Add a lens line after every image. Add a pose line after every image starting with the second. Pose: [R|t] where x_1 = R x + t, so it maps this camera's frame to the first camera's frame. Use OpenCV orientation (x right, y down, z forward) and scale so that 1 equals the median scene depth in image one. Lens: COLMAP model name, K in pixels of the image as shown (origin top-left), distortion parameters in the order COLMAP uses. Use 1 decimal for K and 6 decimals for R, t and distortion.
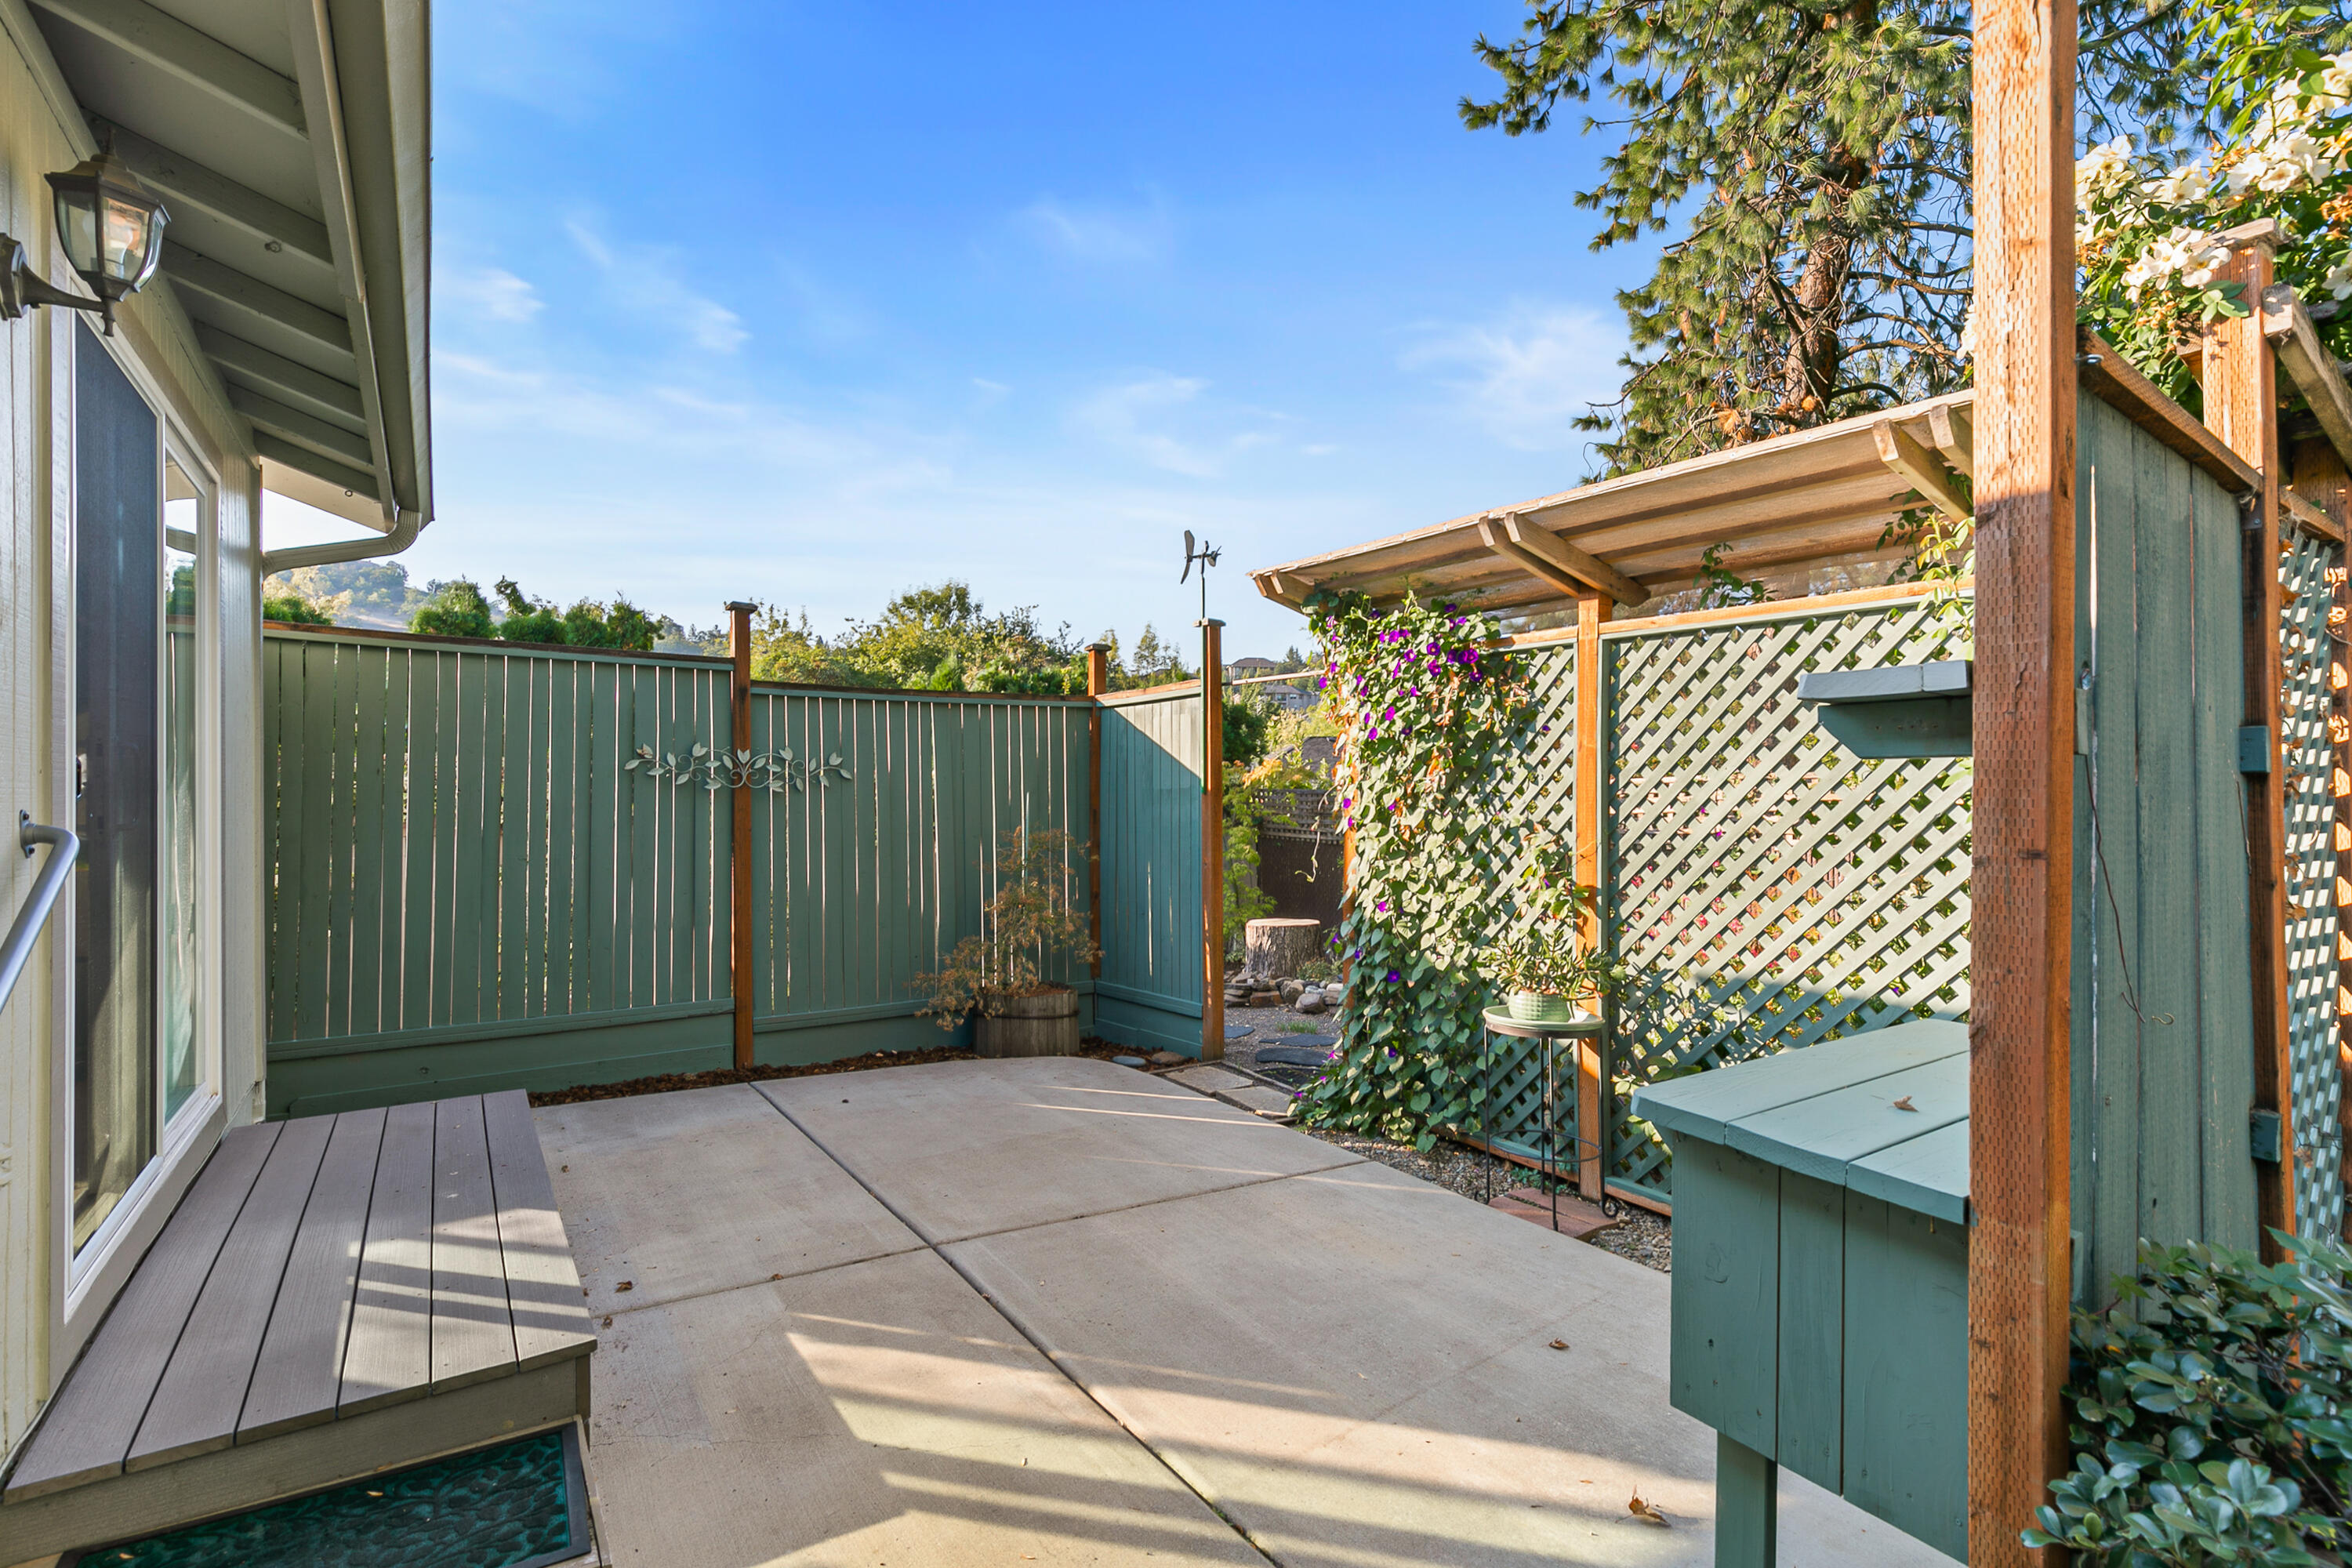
lens RADIAL K [[1083.7, 0, 1178.3], [0, 1083.7, 795.0], [0, 0, 1]] dist [0.004499, -0.000022]
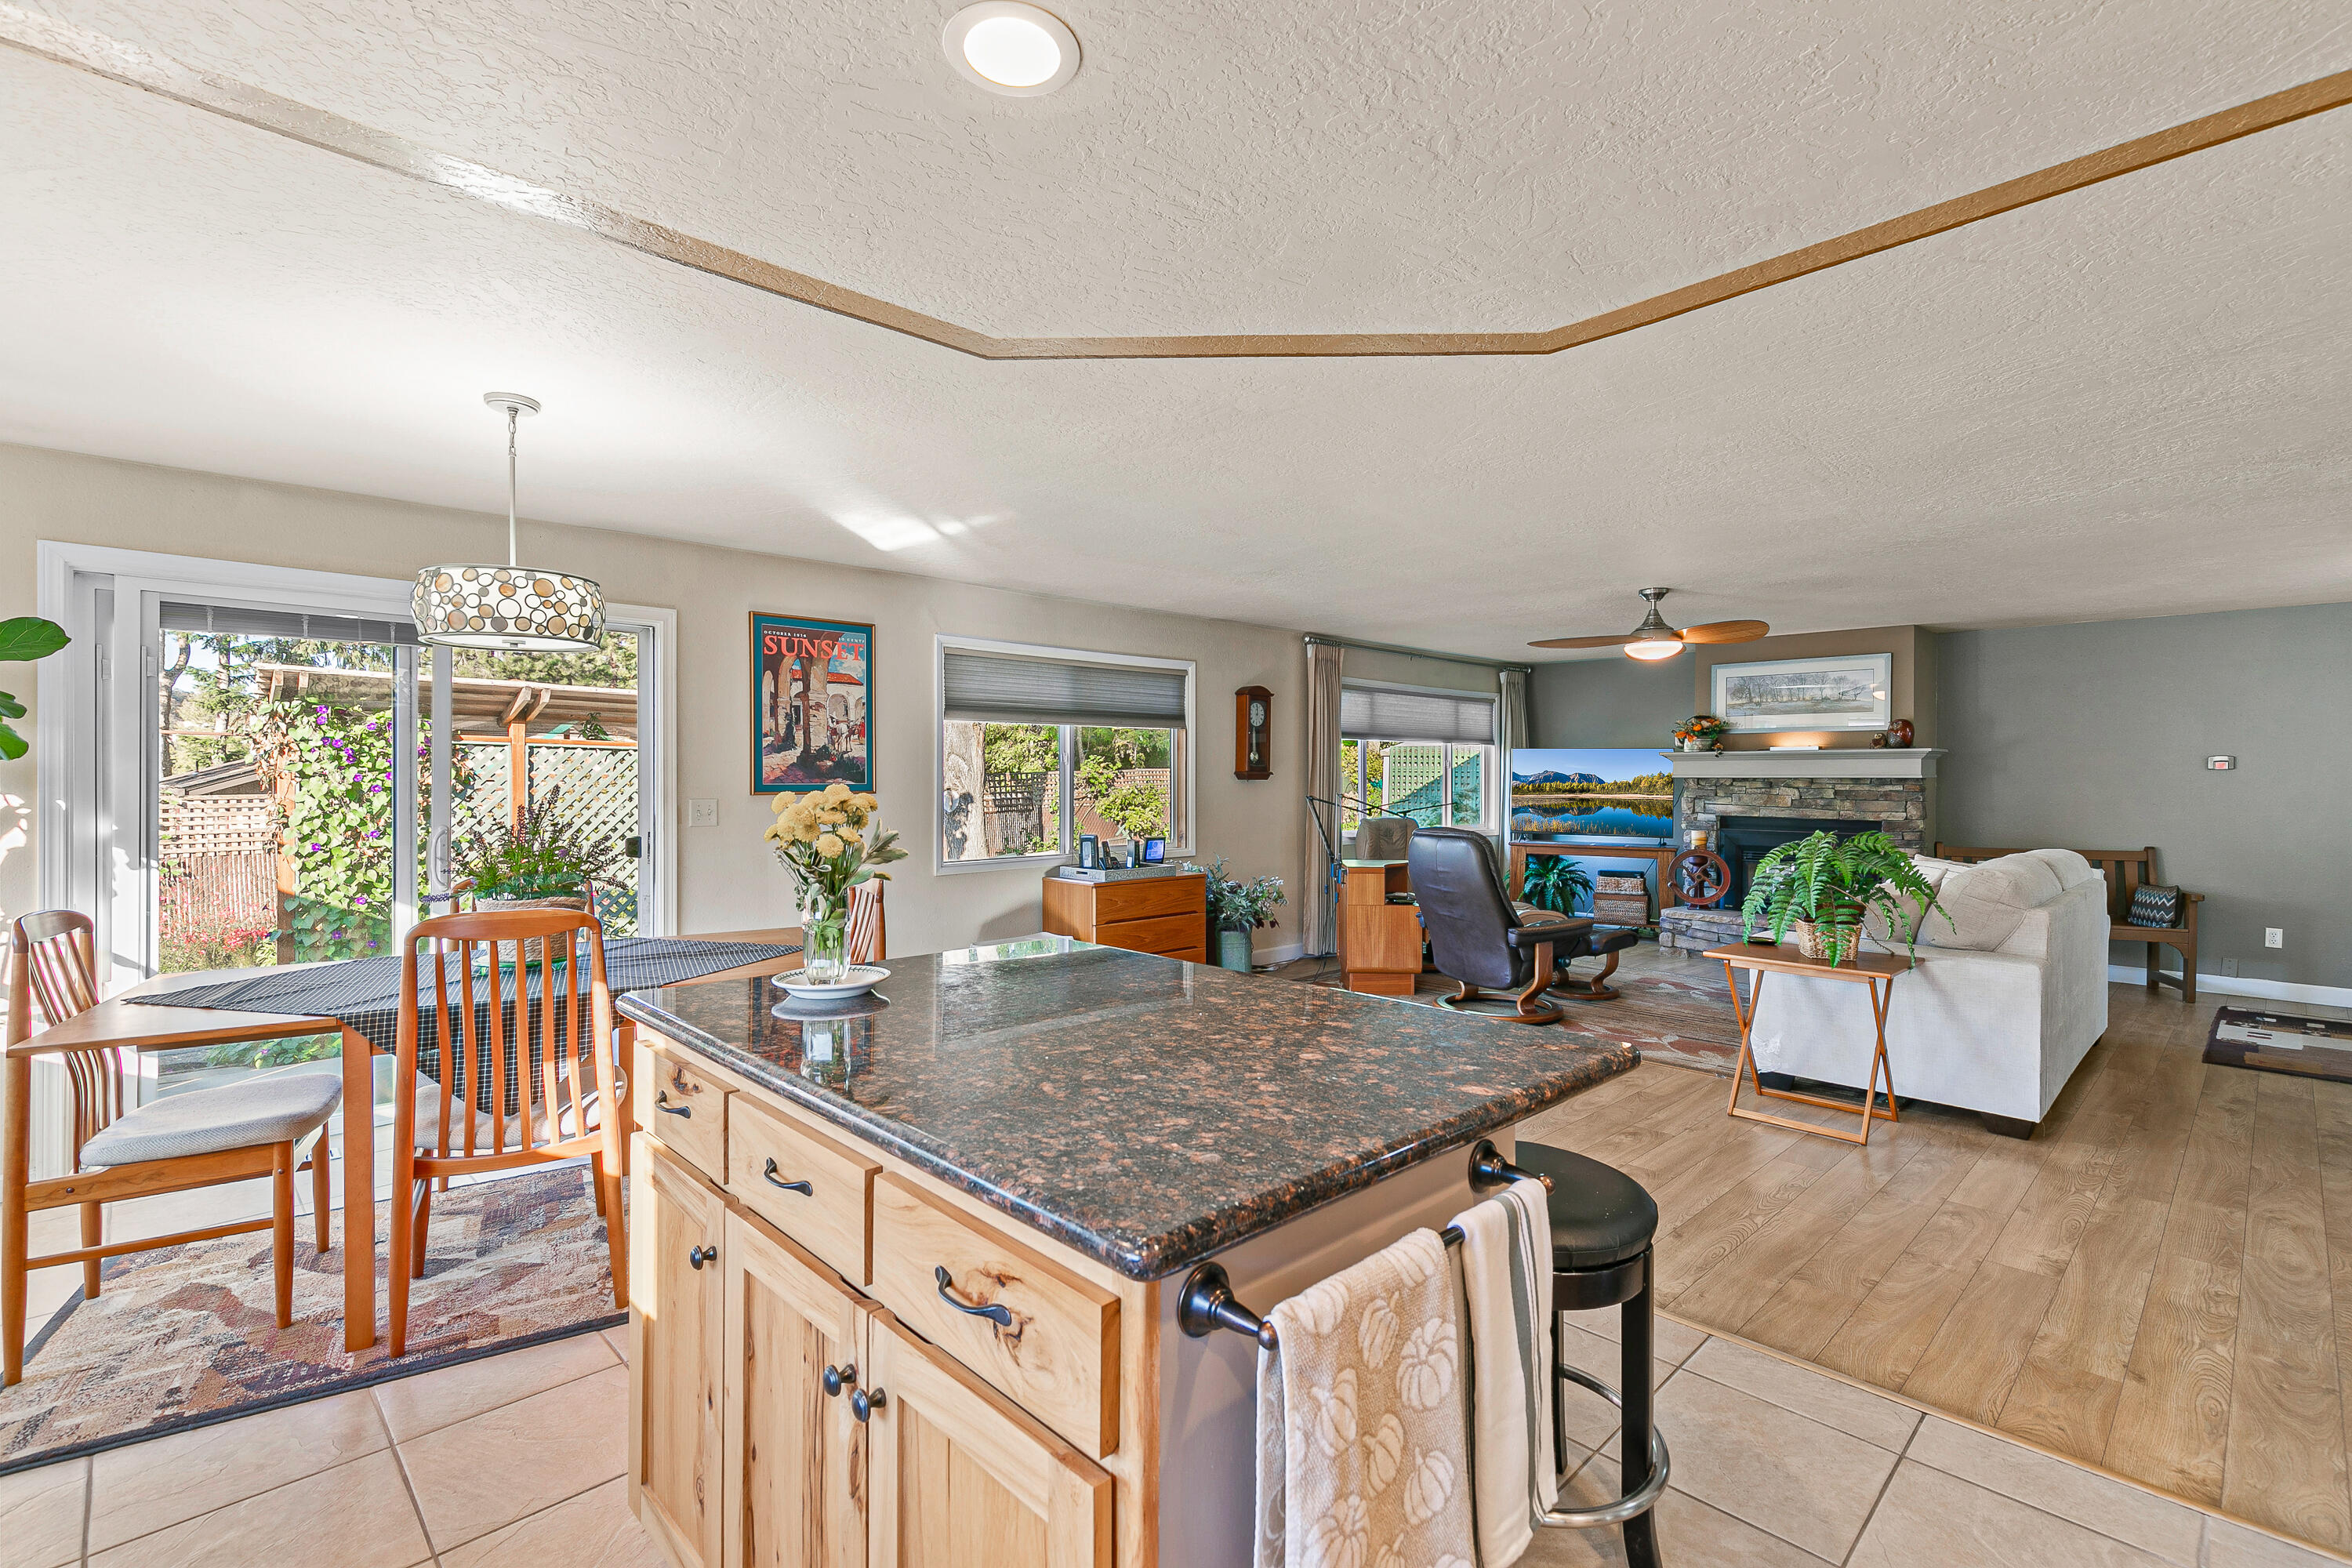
lens RADIAL K [[1053.0, 0, 1183.5], [0, 1053.0, 786.2], [0, 0, 1]] dist [0.009022, -0.001818]
pose [[-0.171533, -0.006245, 0.985159, -1.537462], [-0.008525, 0.999952, 0.004854, -0.078772], [-0.985142, -0.007566, -0.171578, 0.136225]]
